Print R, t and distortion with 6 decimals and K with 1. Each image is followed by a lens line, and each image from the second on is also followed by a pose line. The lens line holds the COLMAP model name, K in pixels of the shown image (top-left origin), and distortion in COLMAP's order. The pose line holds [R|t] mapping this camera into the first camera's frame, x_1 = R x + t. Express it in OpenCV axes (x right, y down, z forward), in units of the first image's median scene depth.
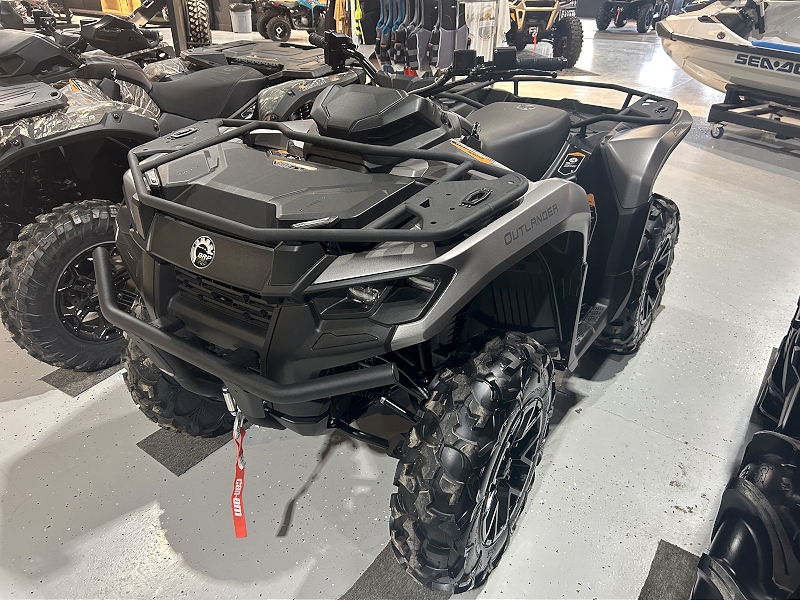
lens RADIAL K [[603.4, 0, 398.1], [0, 603.4, 297.0], [0, 0, 1]] dist [0.055760, -0.067319]
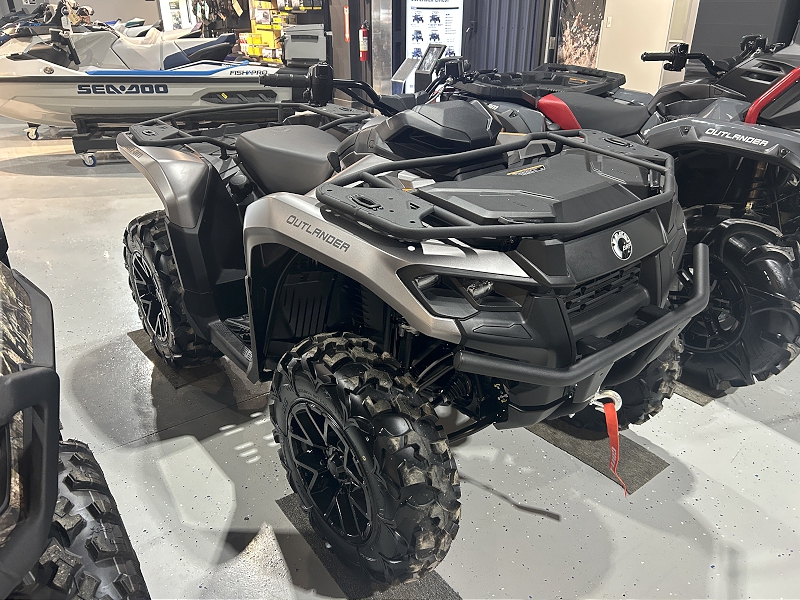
lens RADIAL K [[603.4, 0, 398.1], [0, 603.4, 297.0], [0, 0, 1]] dist [0.055760, -0.067319]
pose [[0.293590, -0.422110, 0.857688, -0.340893], [0.467745, 0.845916, 0.256205, -0.111272], [-0.833679, 0.325960, 0.445792, 0.213888]]
